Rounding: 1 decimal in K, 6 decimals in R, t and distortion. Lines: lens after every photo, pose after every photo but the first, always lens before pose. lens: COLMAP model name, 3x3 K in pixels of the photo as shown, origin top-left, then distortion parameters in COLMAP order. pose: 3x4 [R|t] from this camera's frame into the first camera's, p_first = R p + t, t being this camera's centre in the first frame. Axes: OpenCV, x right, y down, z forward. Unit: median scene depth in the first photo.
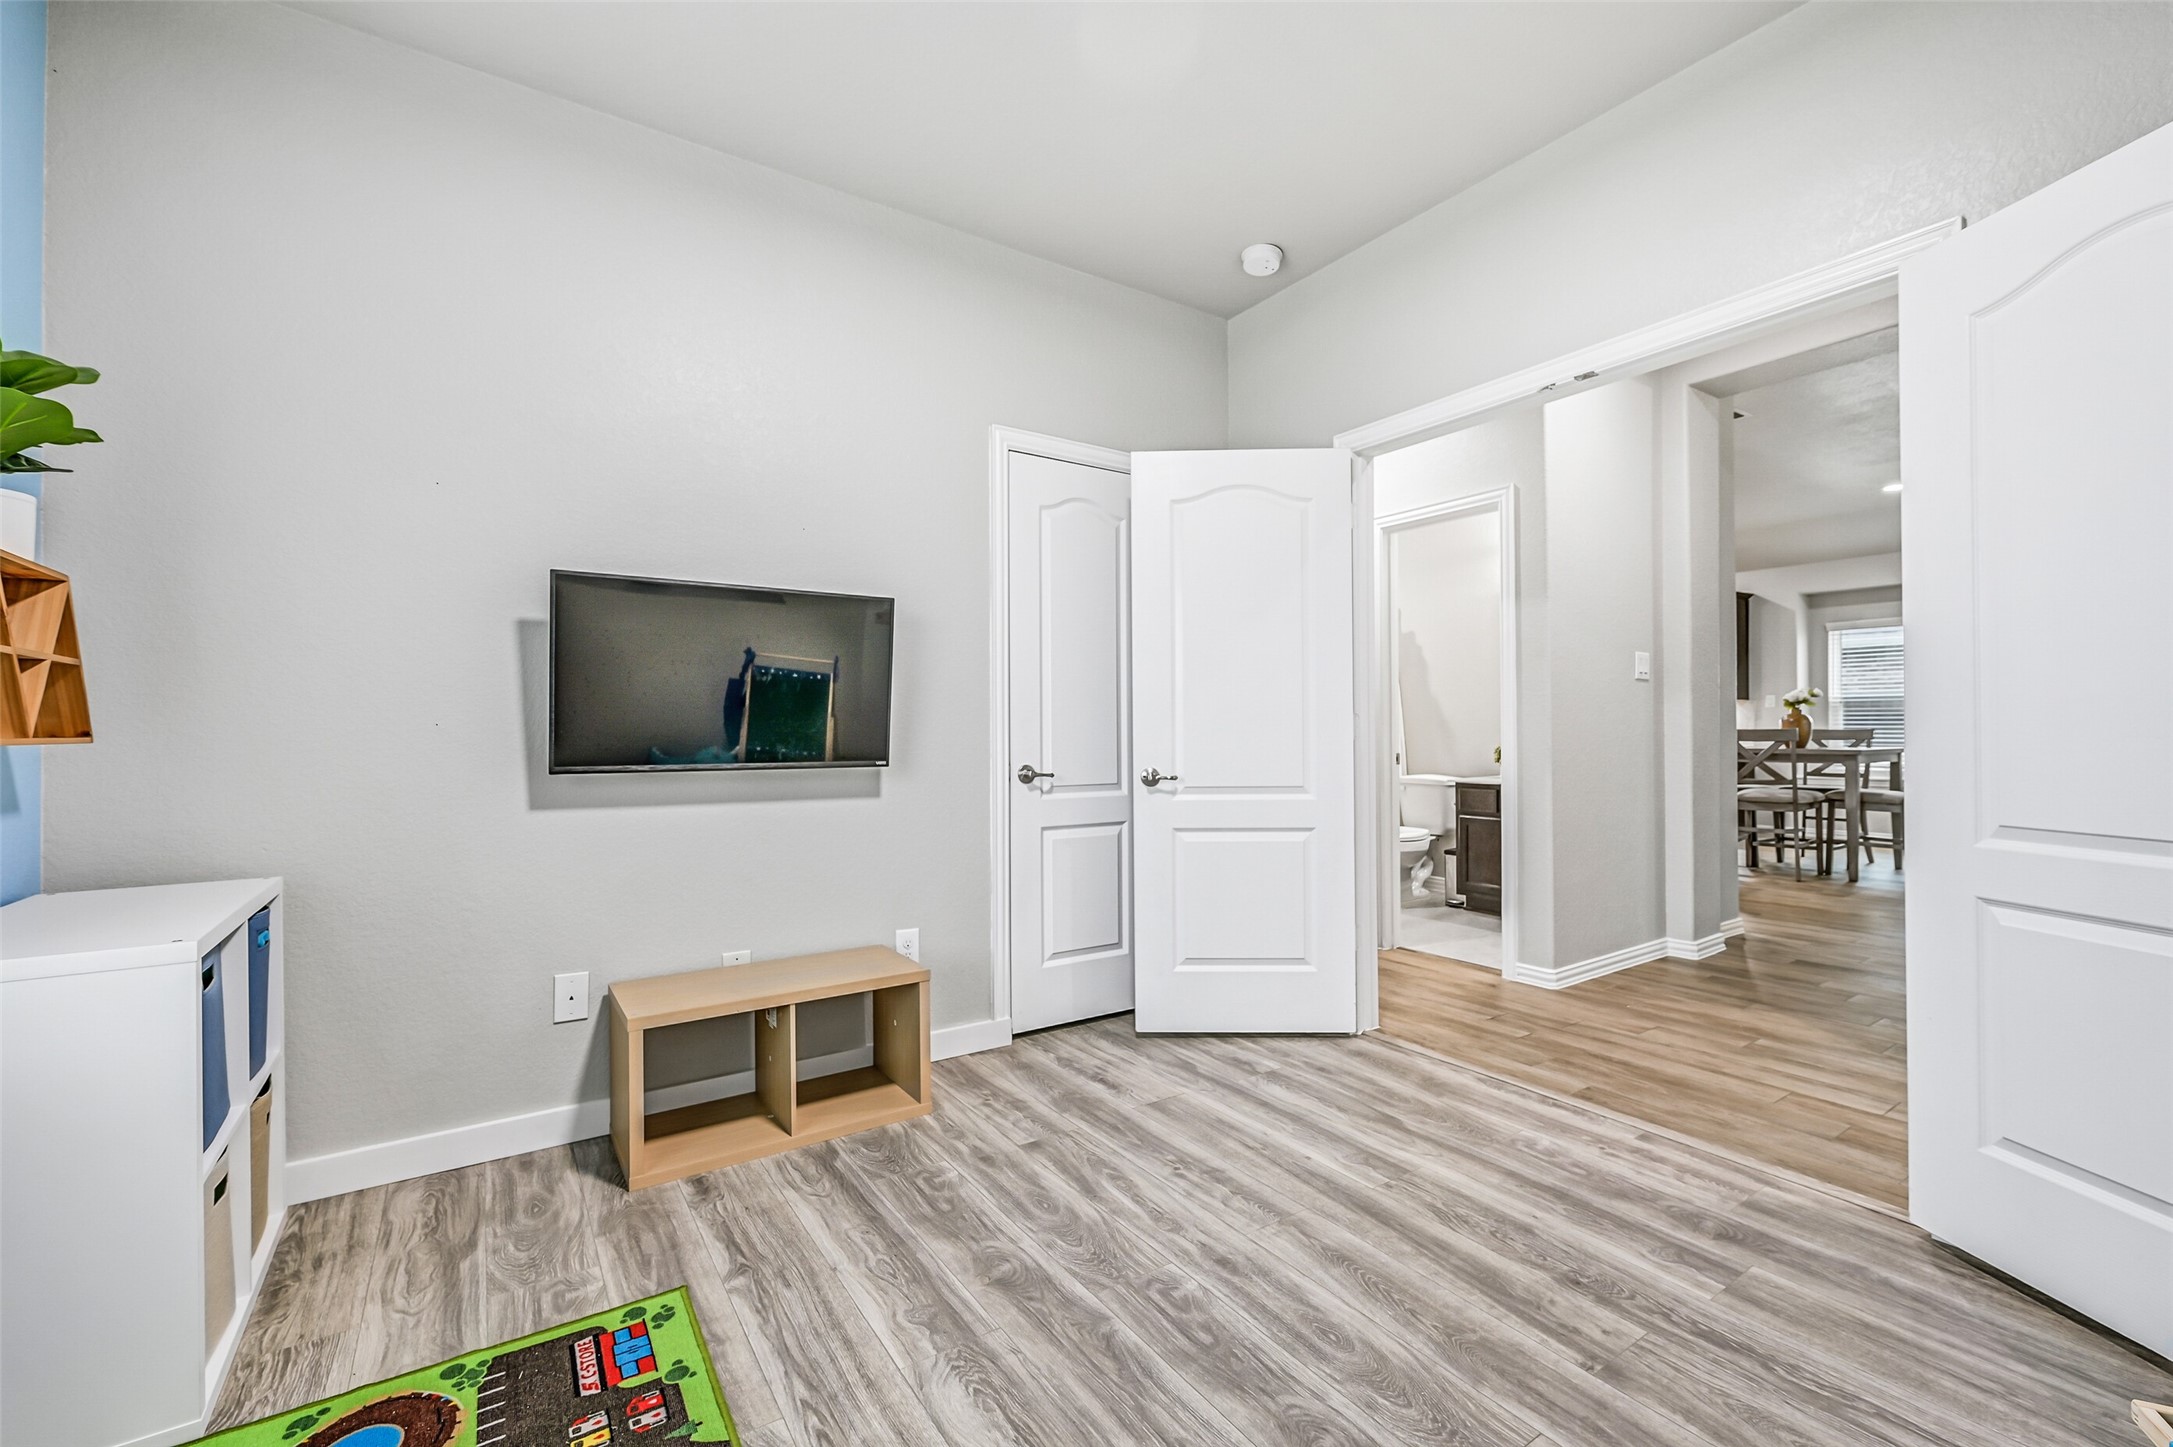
lens RADIAL K [[942.2, 0, 1098.8], [0, 942.2, 717.1], [0, 0, 1]] dist [-0.002413, -0.000350]
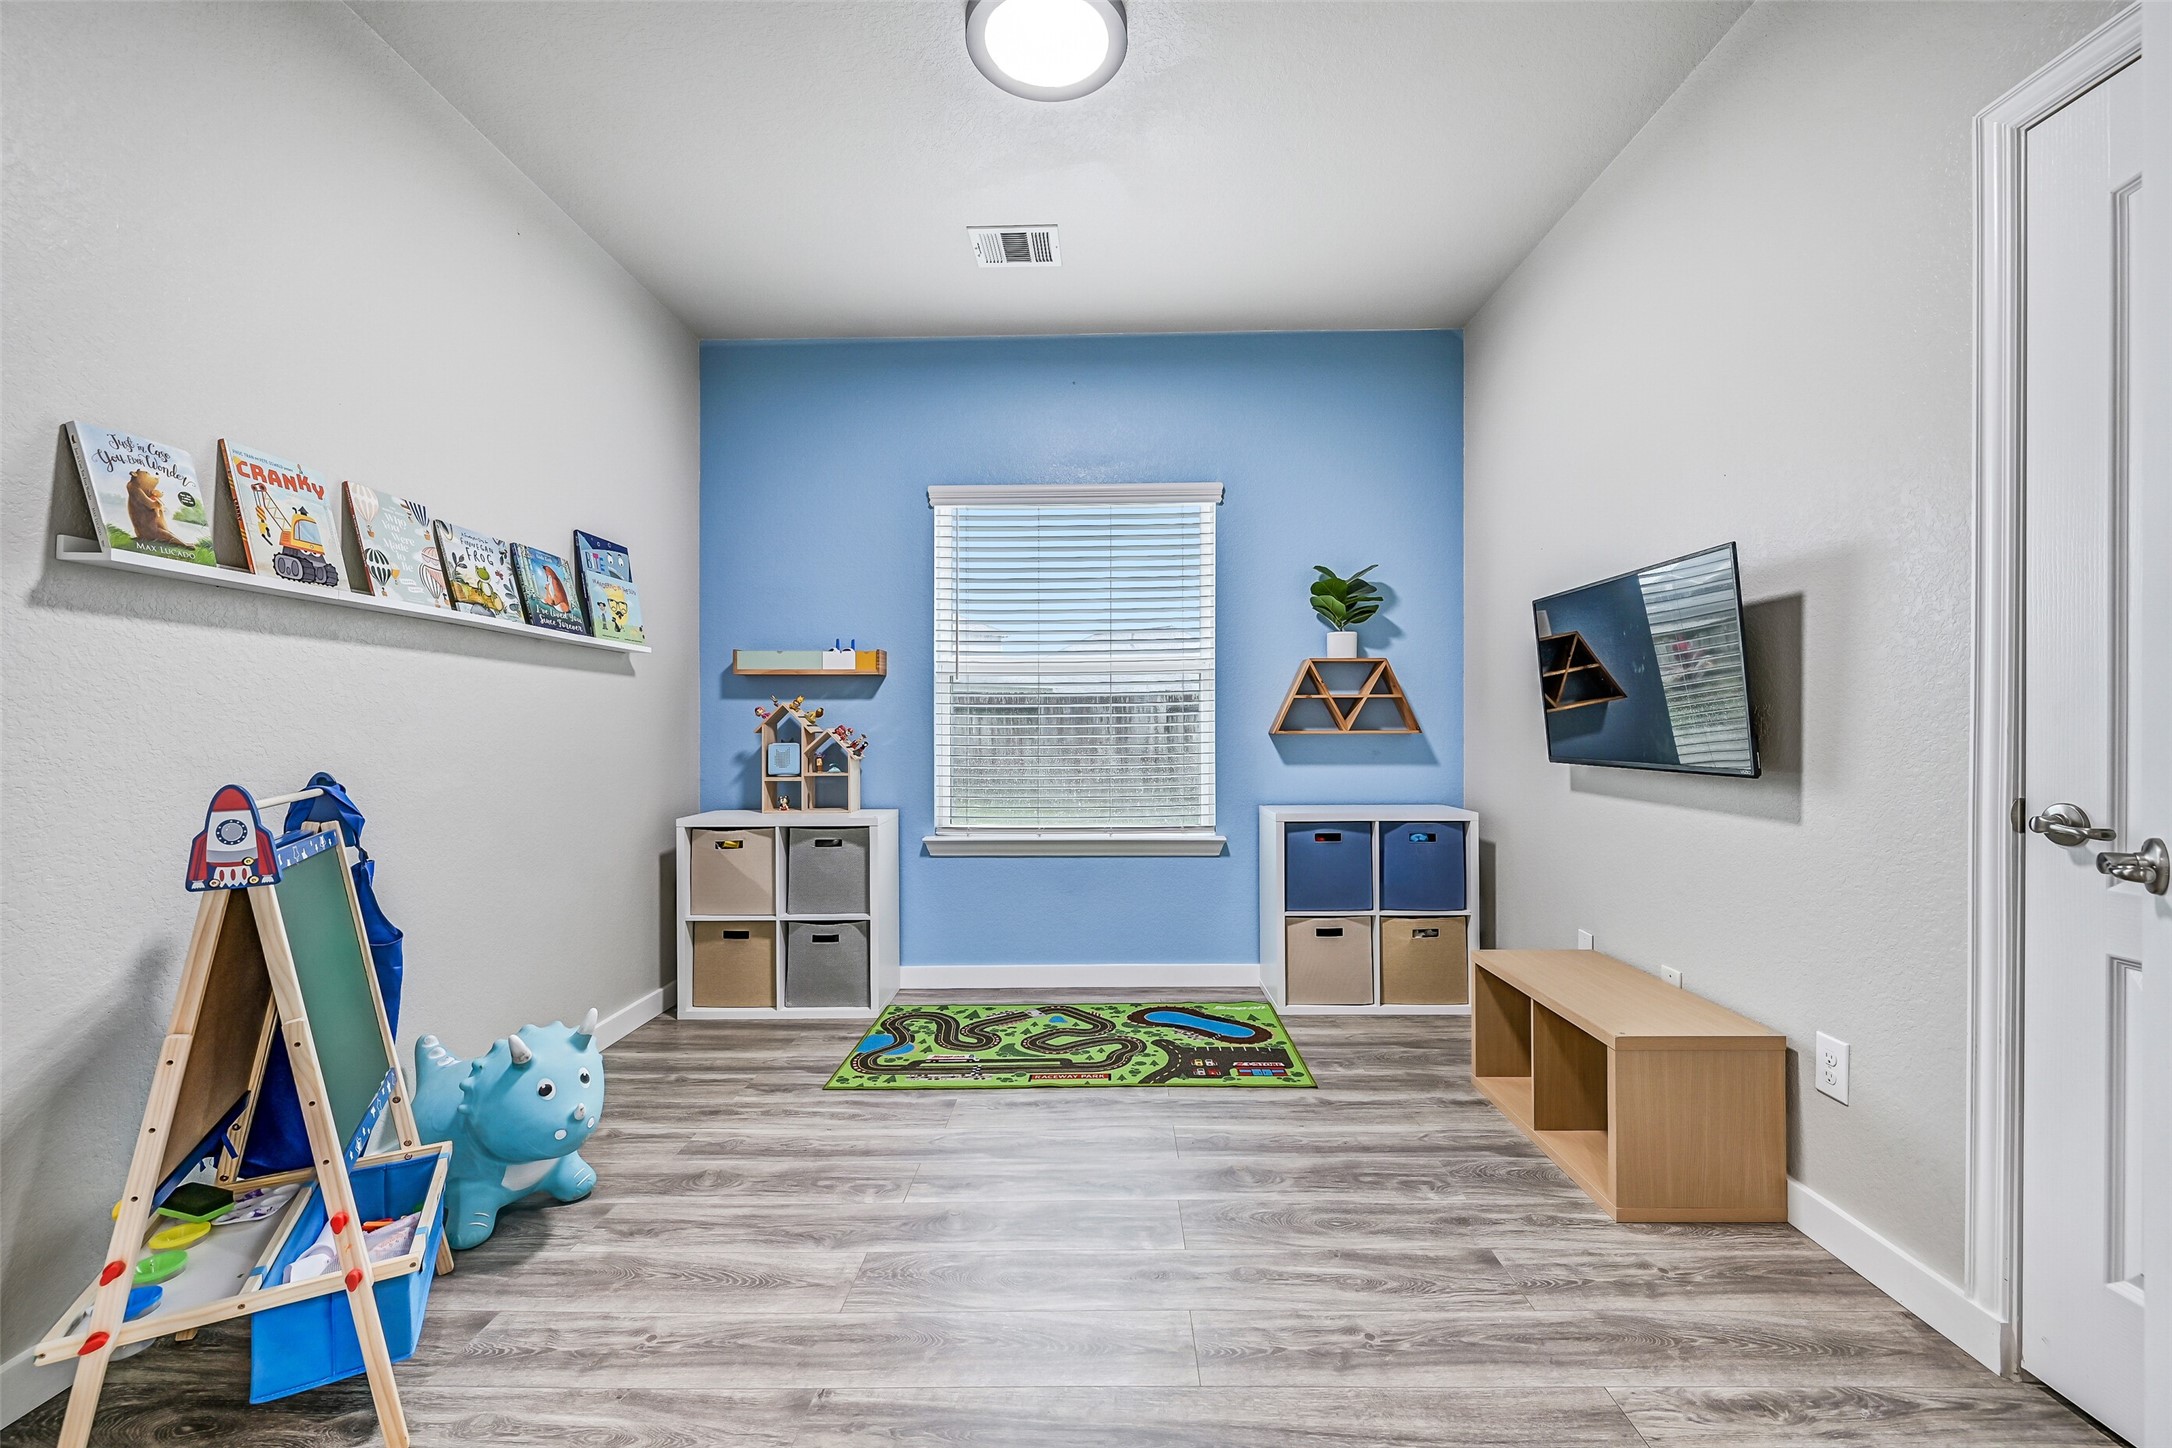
lens RADIAL K [[941.8, 0, 1092.9], [0, 941.8, 739.8], [0, 0, 1]] dist [-0.002413, -0.000350]
pose [[-0.605137, 0.018142, -0.795915, 0.936730], [0.022146, 0.999737, 0.005950, 0.012877], [0.795813, -0.014026, -0.605380, 1.531384]]
